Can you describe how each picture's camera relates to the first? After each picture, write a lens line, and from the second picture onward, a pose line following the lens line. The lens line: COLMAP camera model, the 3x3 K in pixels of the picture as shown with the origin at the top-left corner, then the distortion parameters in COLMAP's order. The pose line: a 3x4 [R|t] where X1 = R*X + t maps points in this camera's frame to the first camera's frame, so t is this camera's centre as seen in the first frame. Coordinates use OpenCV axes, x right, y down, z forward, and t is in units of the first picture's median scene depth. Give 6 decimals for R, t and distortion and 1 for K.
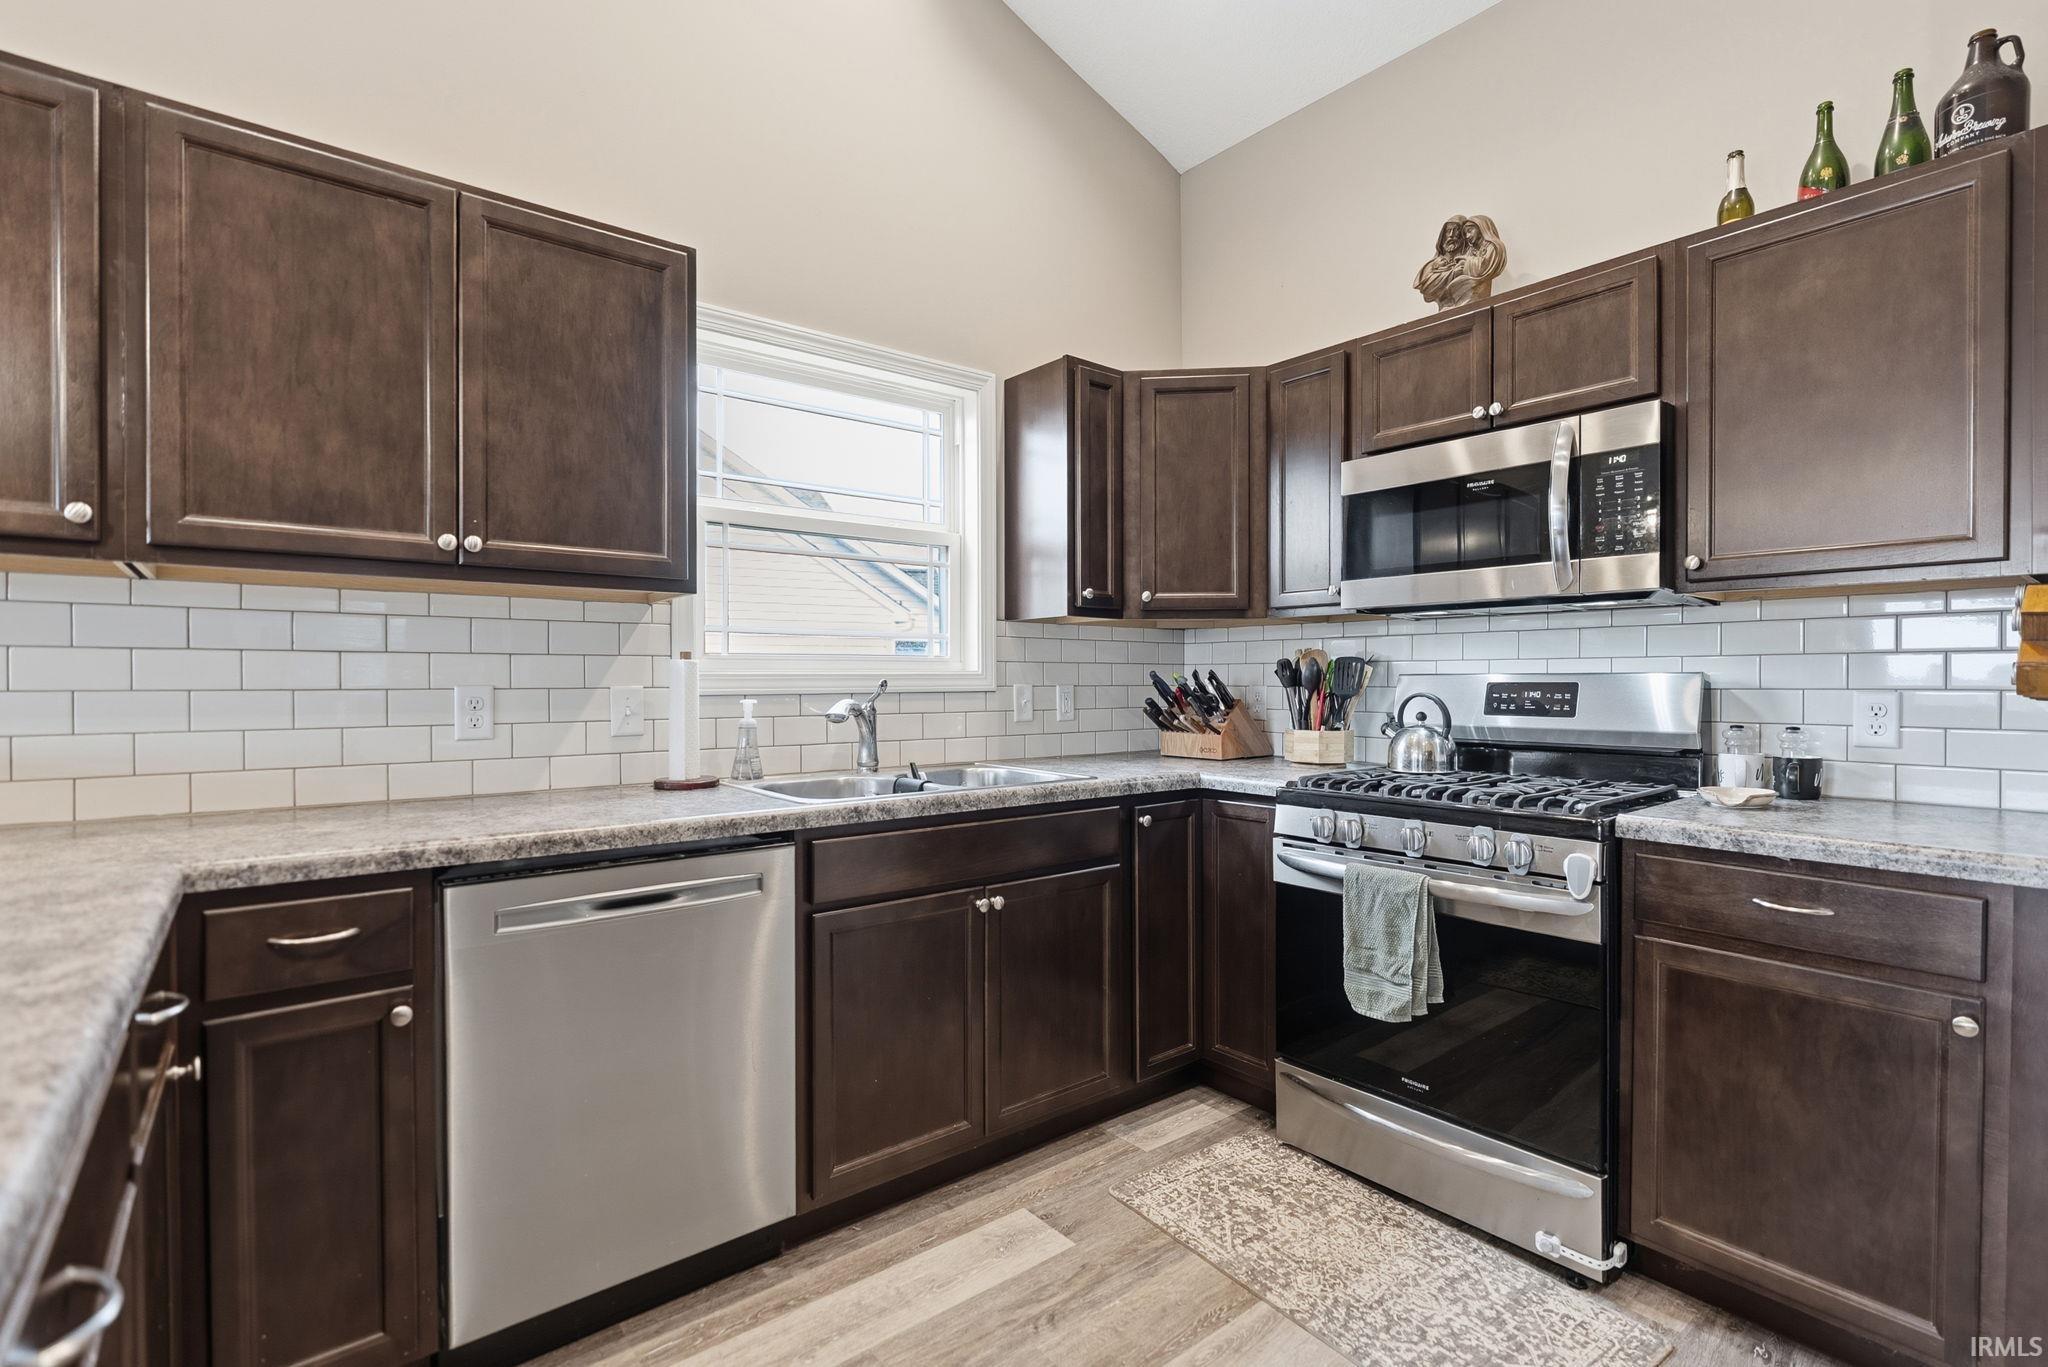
lens RADIAL K [[943.9, 0, 1035.4], [0, 943.9, 685.9], [0, 0, 1]] dist [-0.015027, 0.006232]
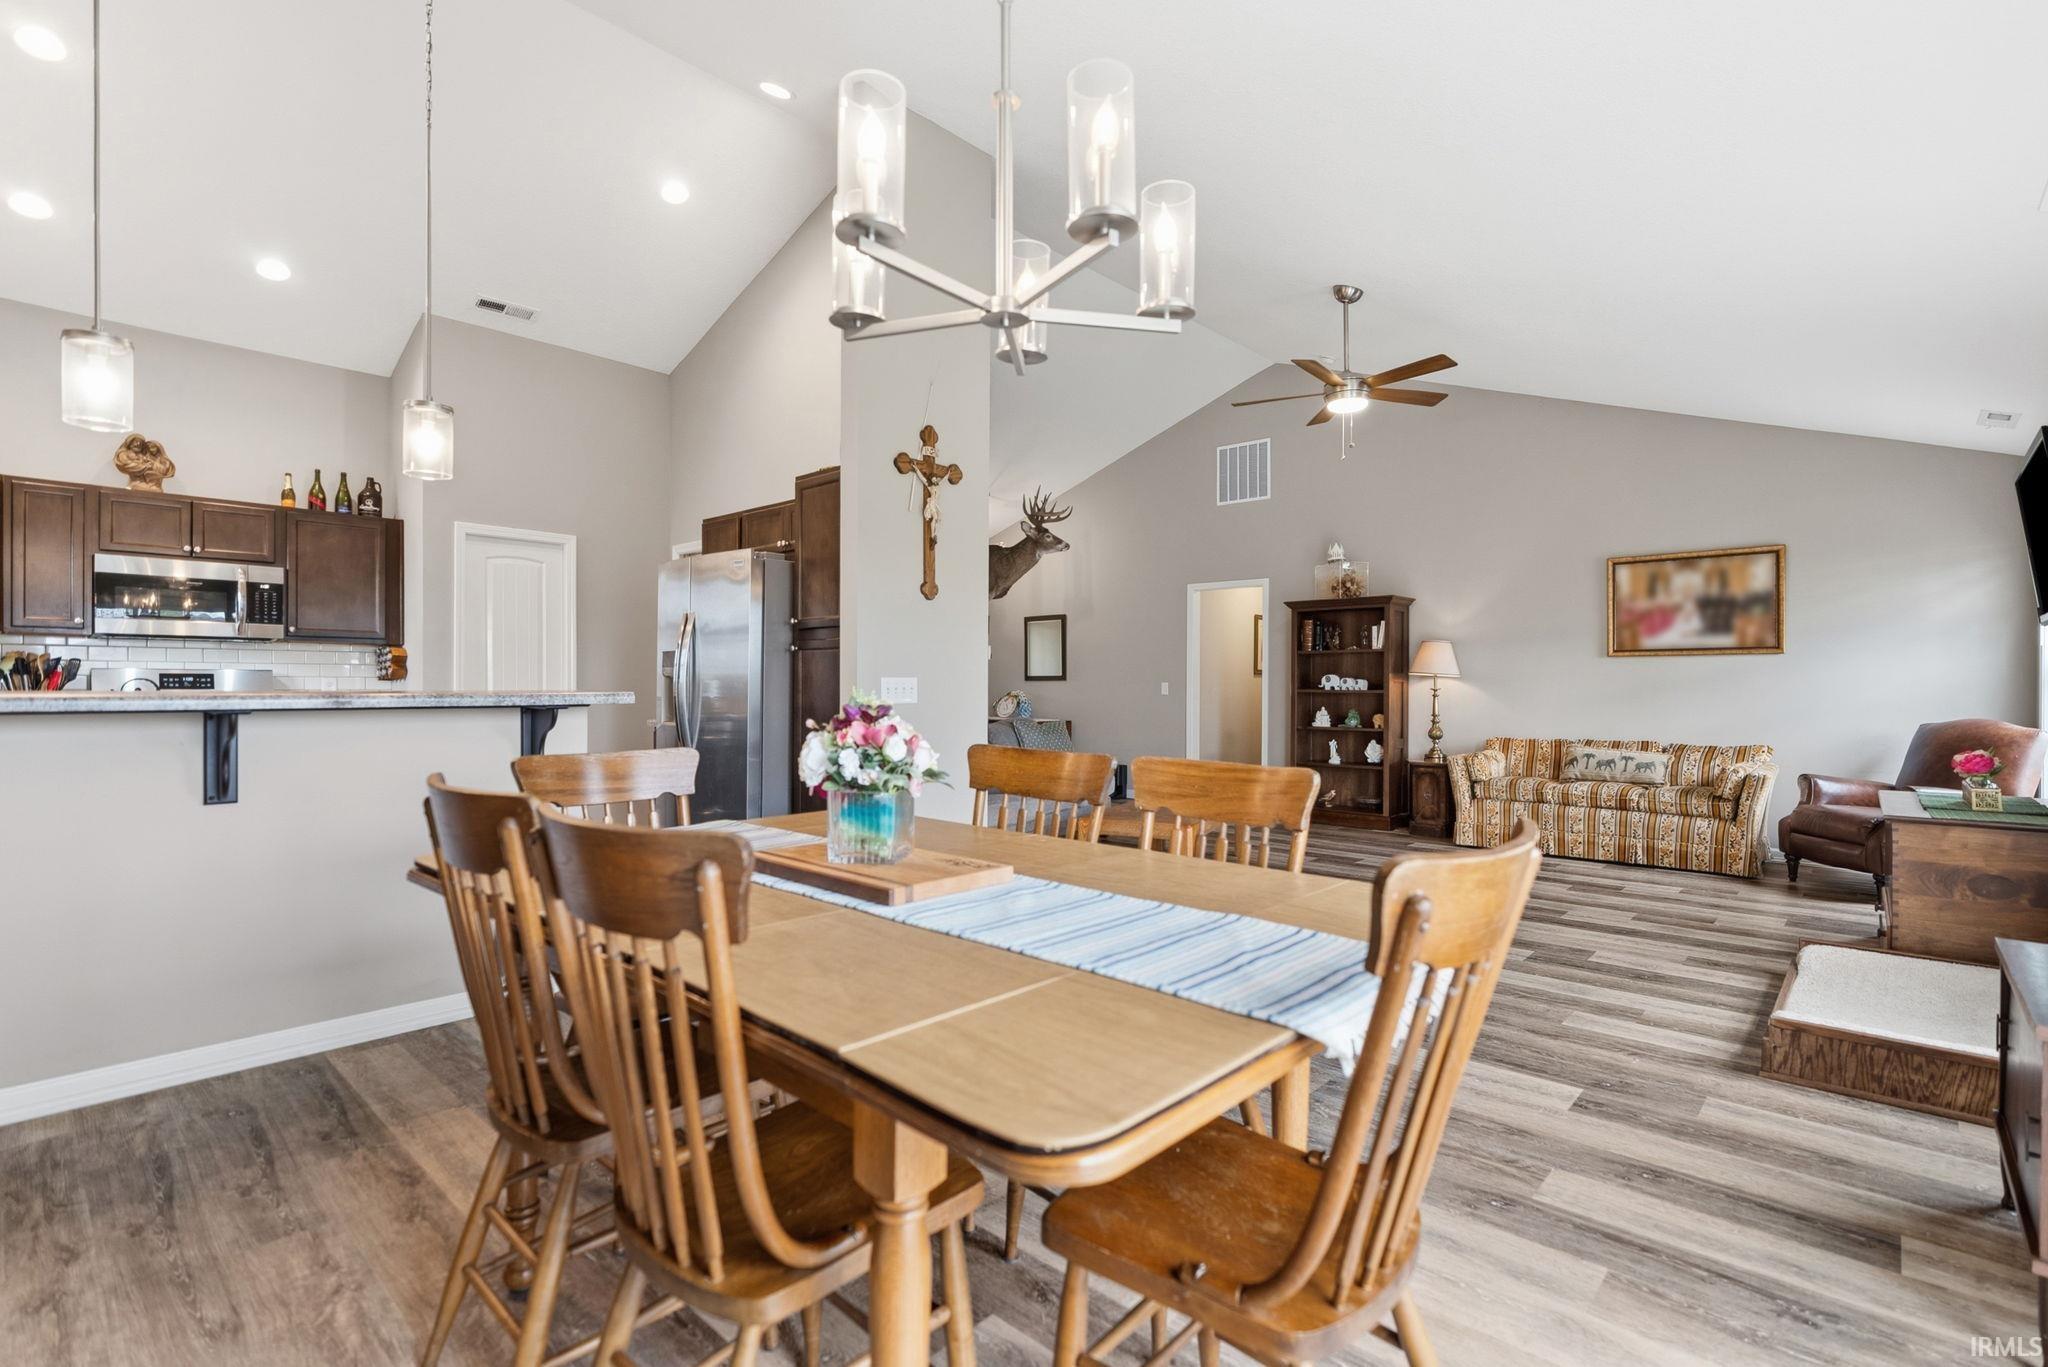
lens RADIAL K [[943.9, 0, 1044.5], [0, 943.9, 697.4], [0, 0, 1]] dist [-0.015027, 0.006232]
pose [[-0.149624, -0.012101, 0.988669, -2.289297], [0.003397, 0.999913, 0.012753, 0.038621], [-0.988737, 0.005267, -0.149570, -0.746349]]
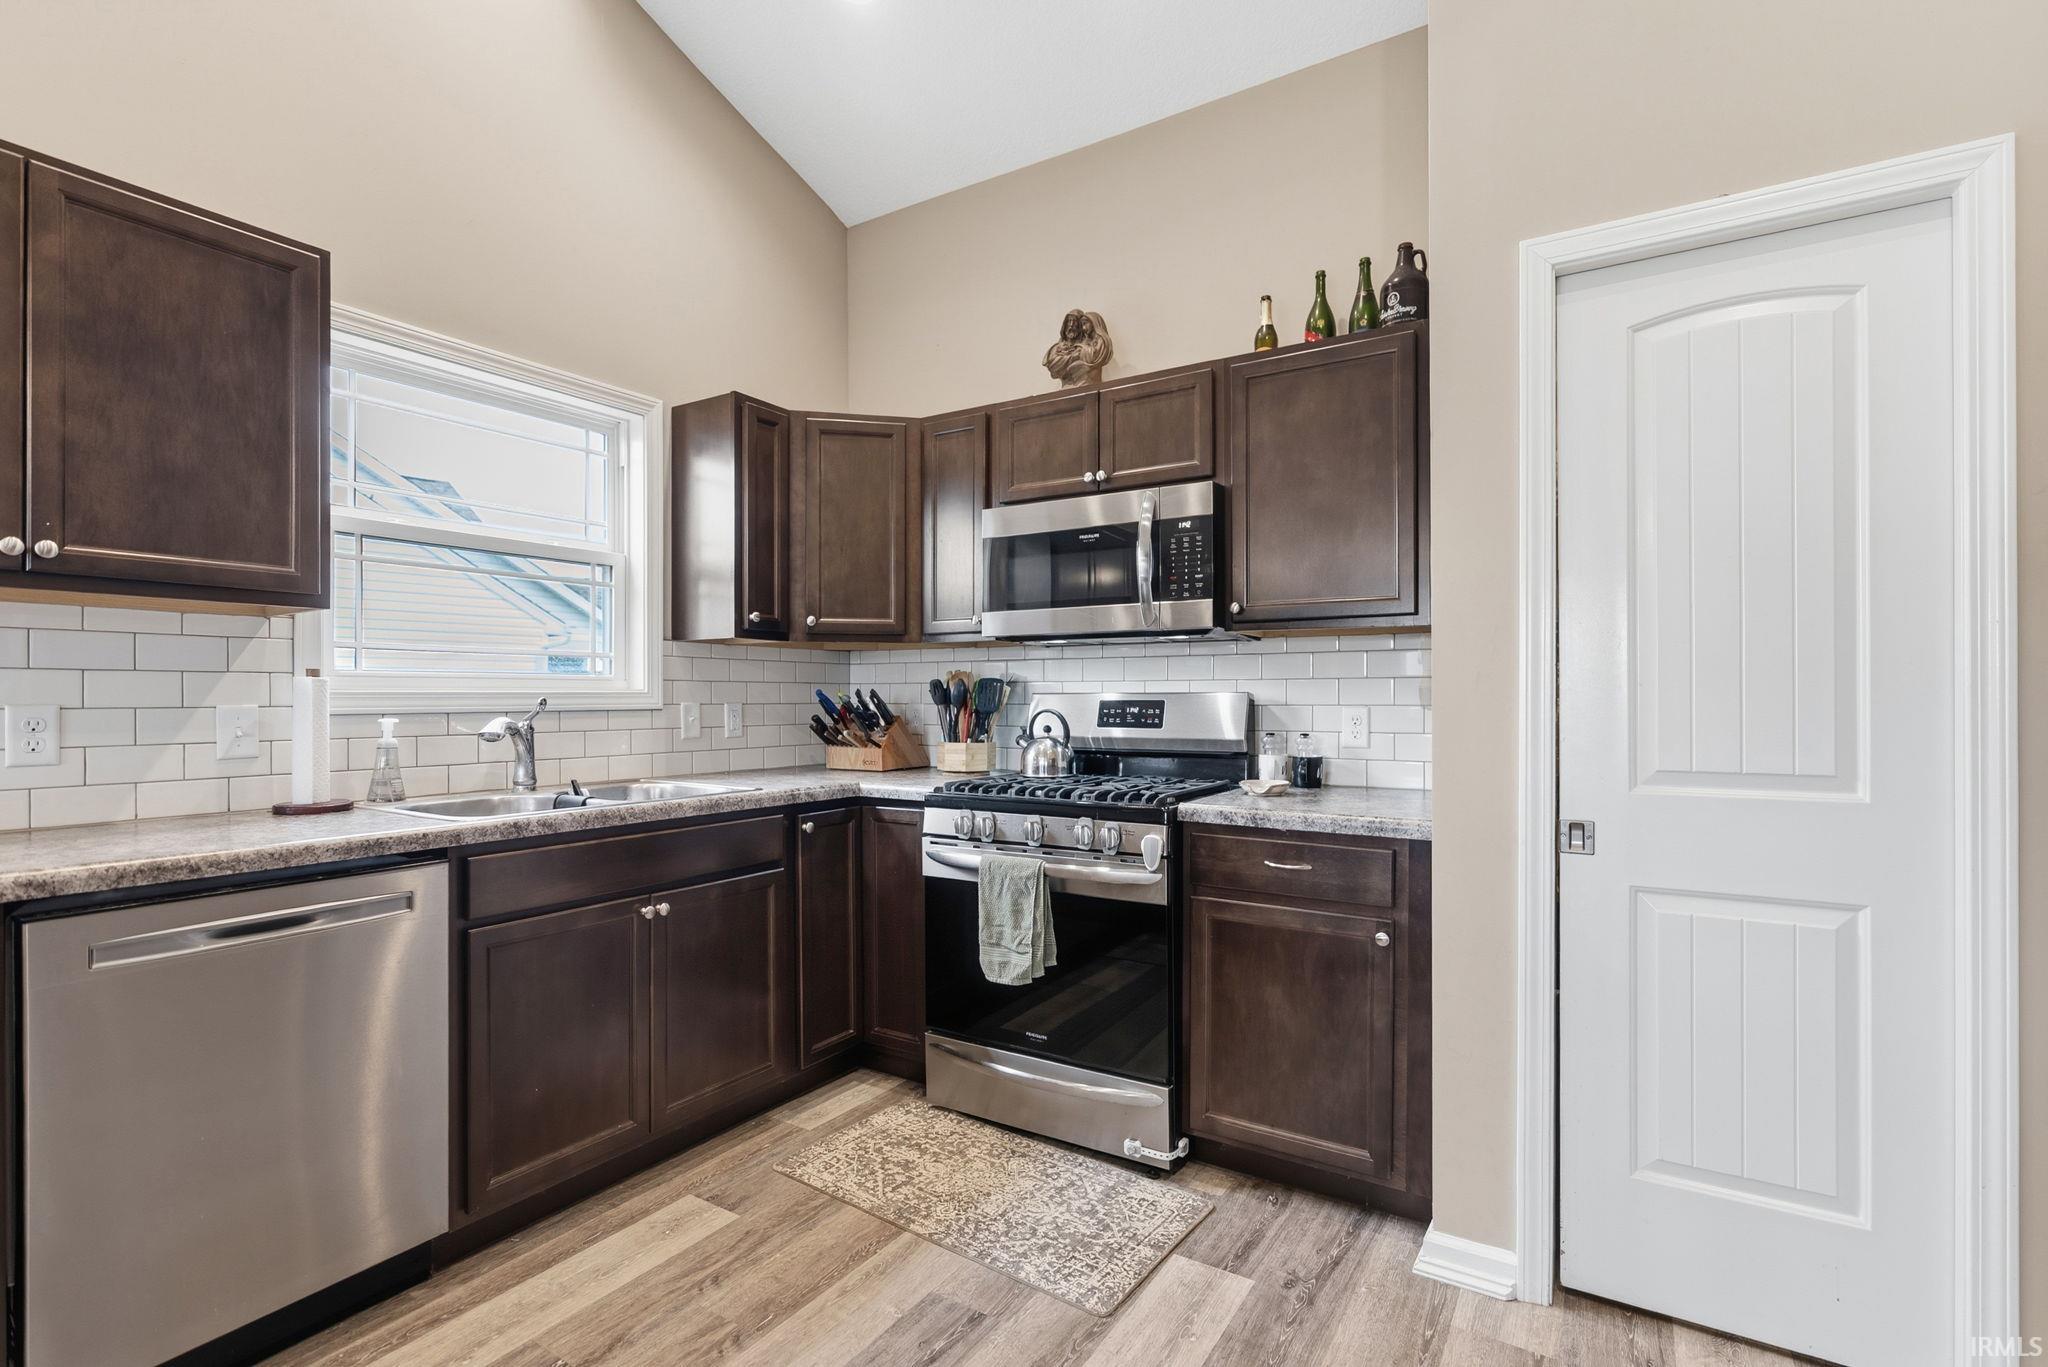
lens RADIAL K [[943.9, 0, 1029.2], [0, 943.9, 696.5], [0, 0, 1]] dist [-0.015027, 0.006232]
pose [[0.947149, 0.000318, 0.320794, 0.010693], [0.002297, 0.999967, -0.007772, 0.000586], [-0.320786, 0.008098, 0.947117, -0.143303]]
